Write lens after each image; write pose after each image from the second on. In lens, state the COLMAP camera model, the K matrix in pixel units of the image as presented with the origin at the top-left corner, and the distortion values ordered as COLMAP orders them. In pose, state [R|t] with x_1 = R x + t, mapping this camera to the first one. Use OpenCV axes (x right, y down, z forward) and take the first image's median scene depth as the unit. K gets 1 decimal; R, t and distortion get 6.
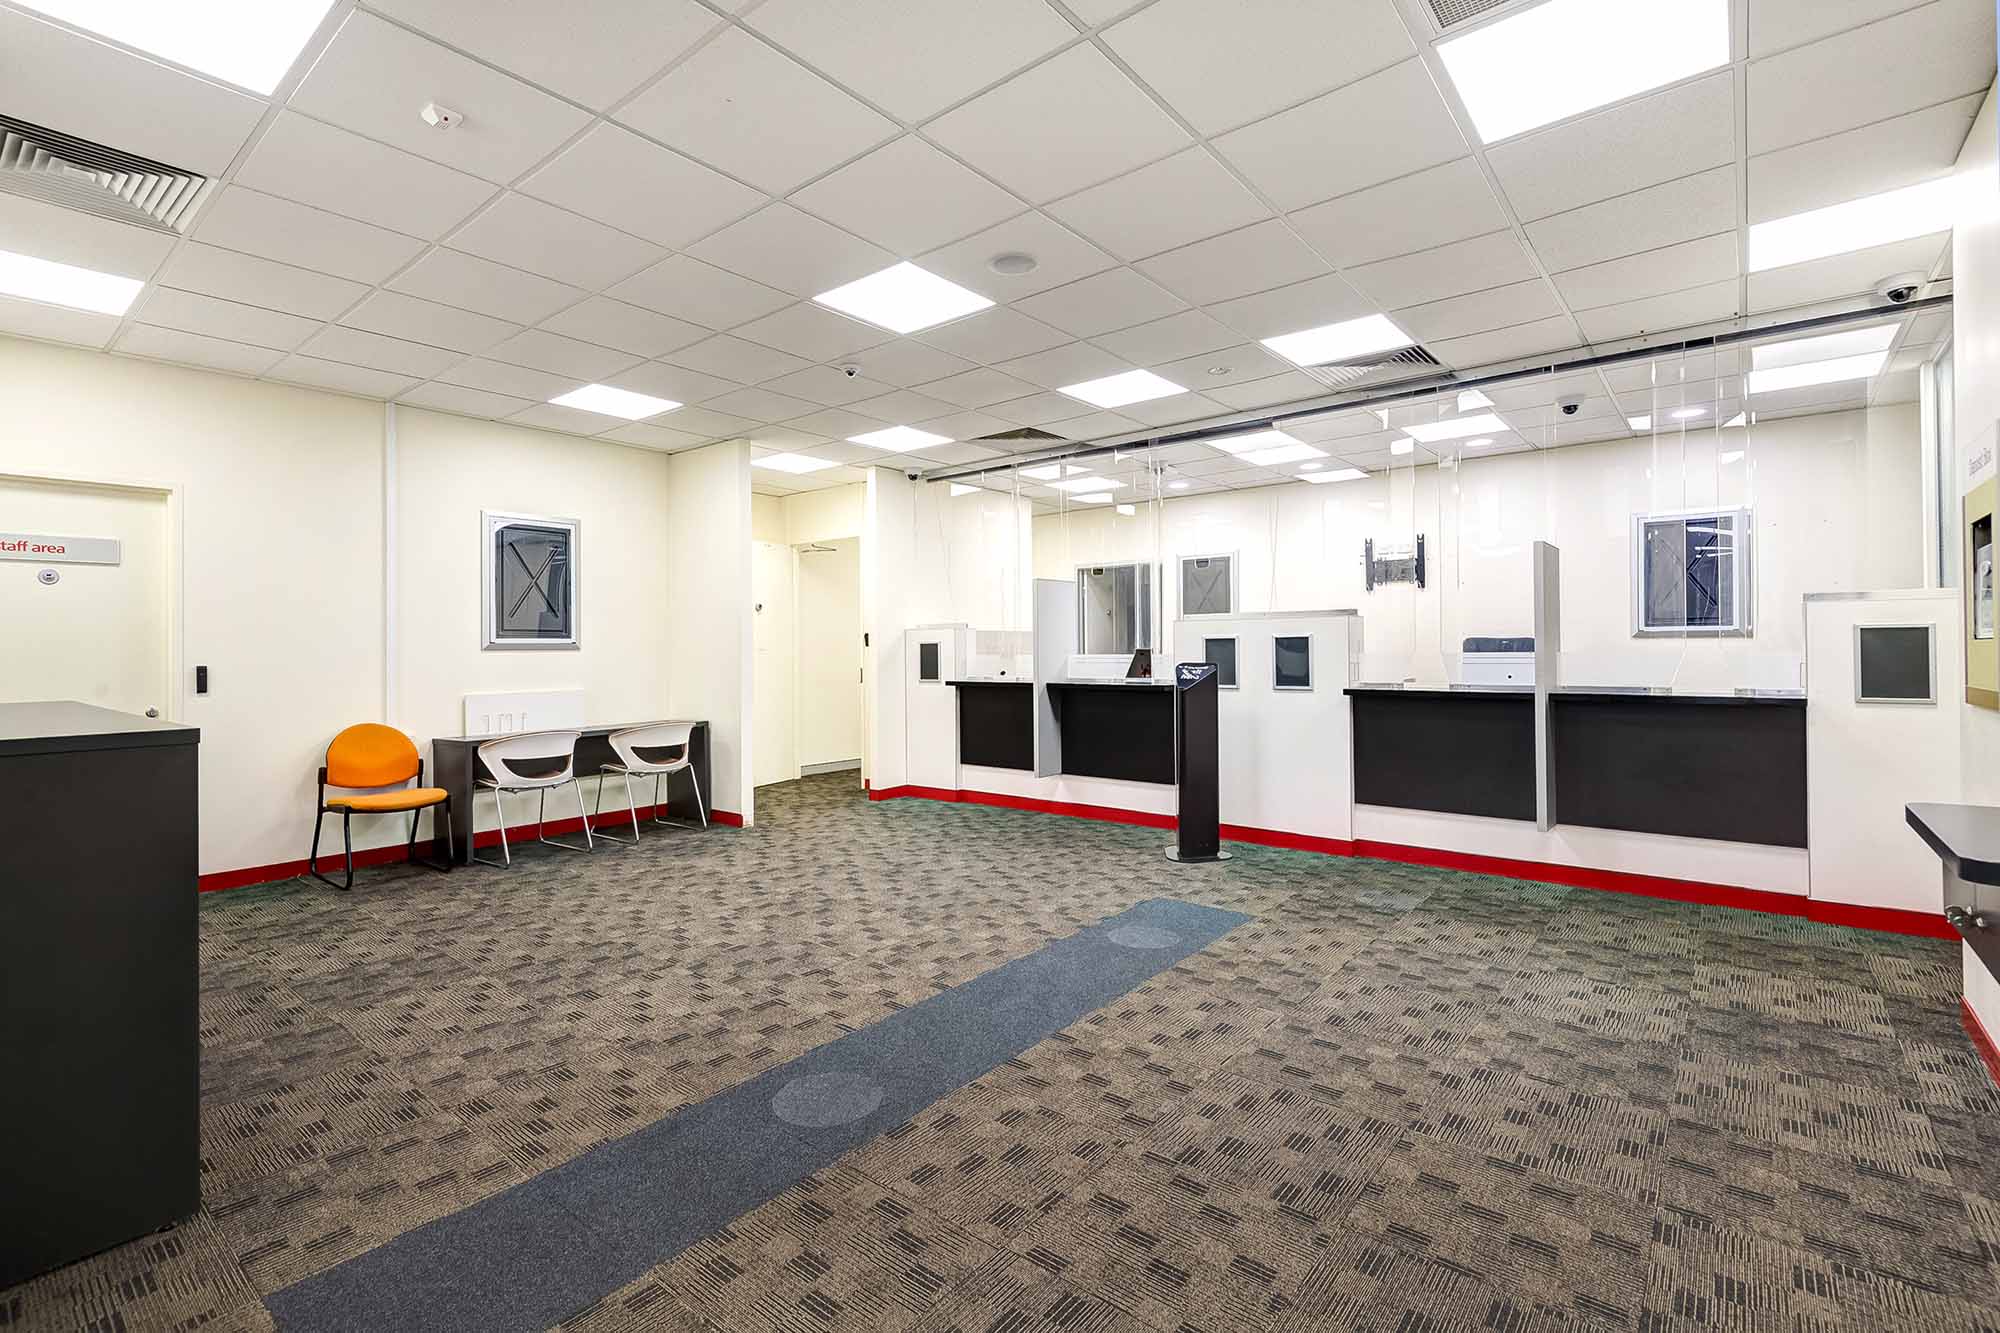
lens RADIAL K [[909.4, 0, 972.4], [0, 909.4, 637.3], [0, 0, 1]] dist [0.014676, -0.001106]
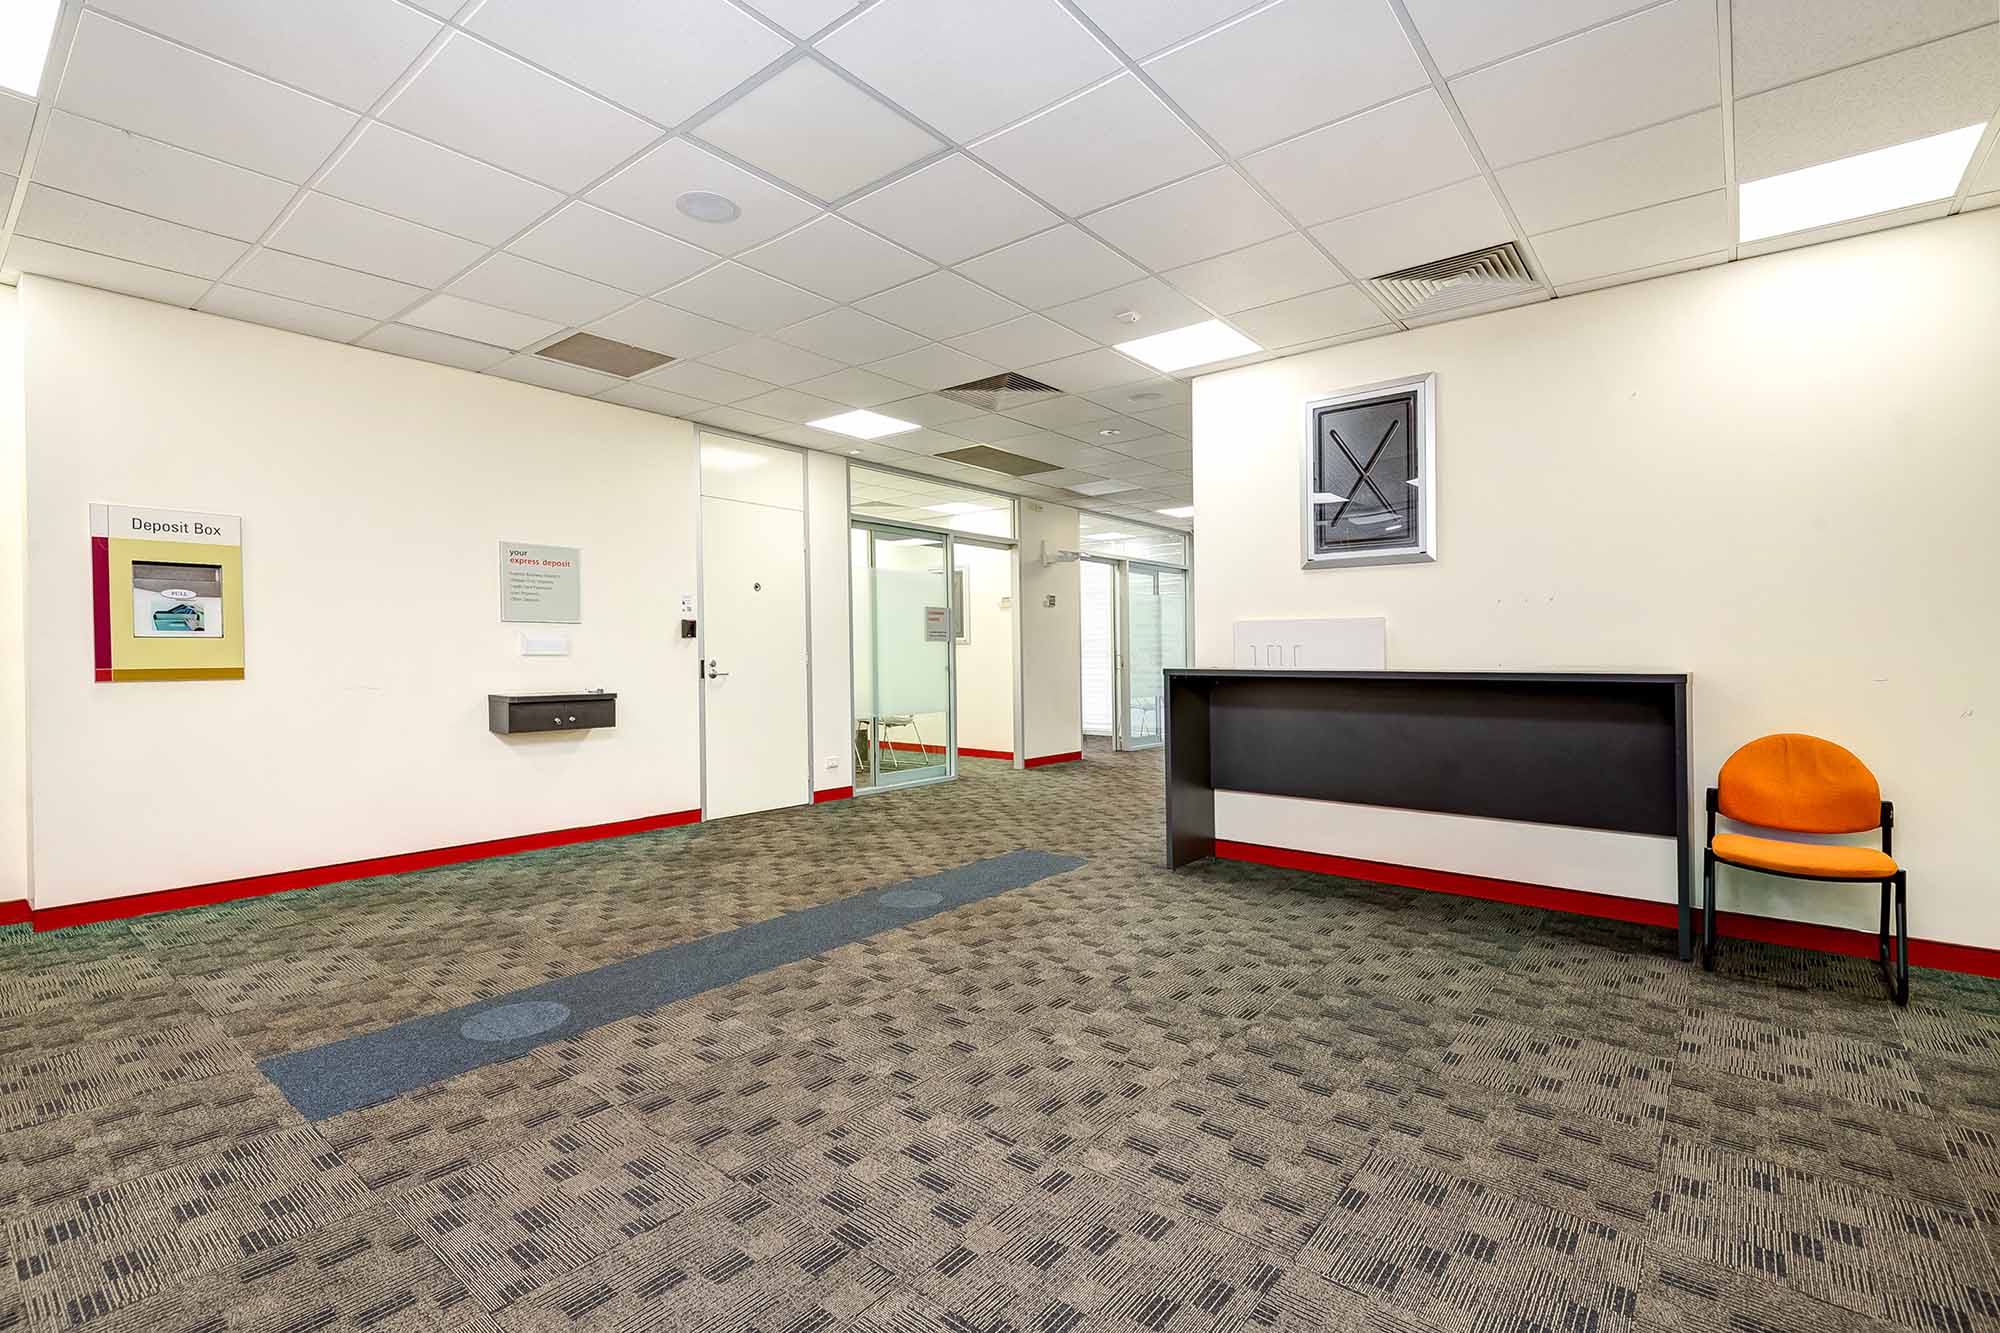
lens RADIAL K [[909.4, 0, 972.4], [0, 909.4, 637.3], [0, 0, 1]] dist [0.014676, -0.001106]
pose [[-0.999939, 0.009588, 0.005456, -0.204531], [0.009413, 0.999471, -0.031143, 0.054236], [-0.005751, -0.031090, -0.999500, 1.934053]]
